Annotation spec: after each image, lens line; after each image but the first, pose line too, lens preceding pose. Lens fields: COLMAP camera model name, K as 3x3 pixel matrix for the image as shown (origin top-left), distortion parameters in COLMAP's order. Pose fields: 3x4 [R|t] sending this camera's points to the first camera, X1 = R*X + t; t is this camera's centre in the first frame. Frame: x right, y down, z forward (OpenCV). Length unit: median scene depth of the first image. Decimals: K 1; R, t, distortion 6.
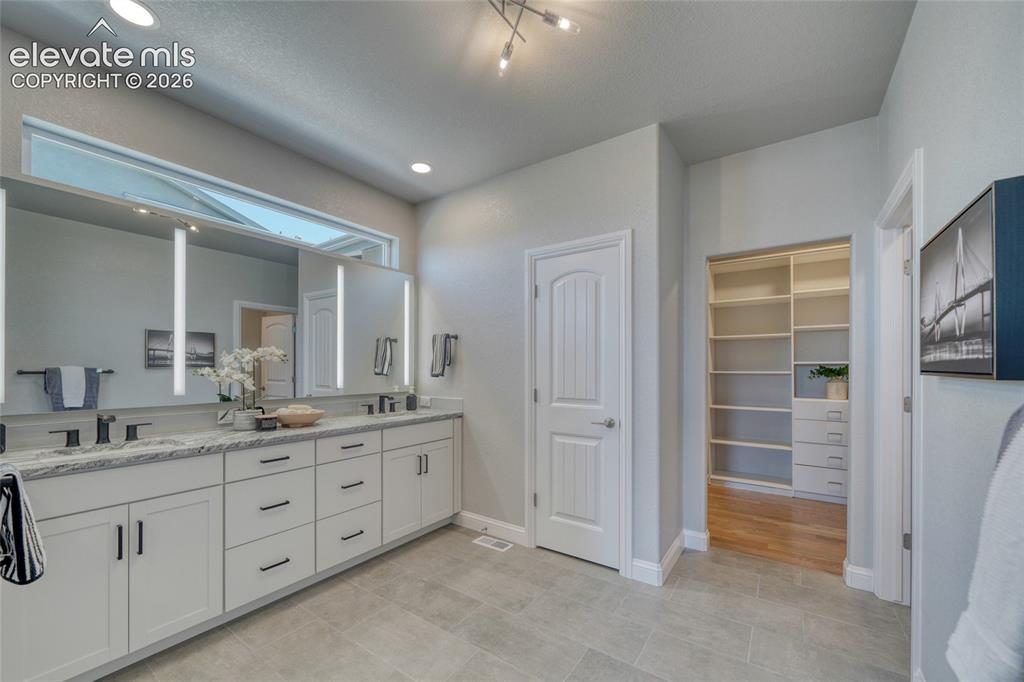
lens RADIAL K [[401.7, 0, 509.4], [0, 401.7, 368.6], [0, 0, 1]] dist [-0.008431, 0.001577]
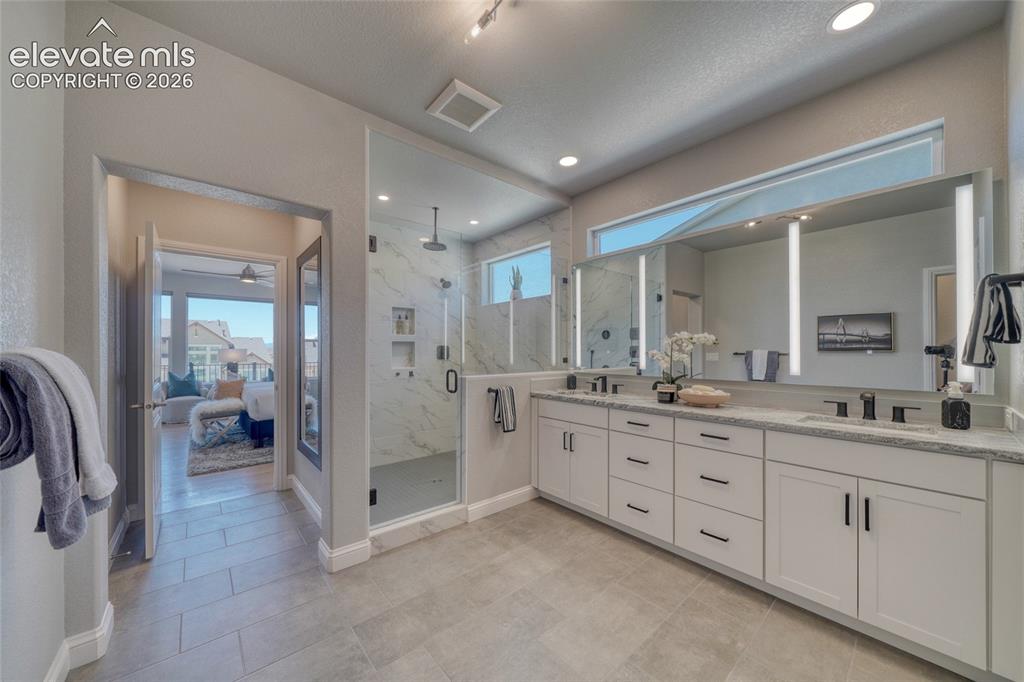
lens RADIAL K [[371.0, 0, 510.5], [0, 371.0, 347.7], [0, 0, 1]] dist [0.000478, -0.000114]
pose [[-0.245371, -0.008699, -0.969390, 0.418837], [-0.000543, 0.999961, -0.008836, 0.000116], [0.969429, -0.001642, -0.245366, 0.593105]]
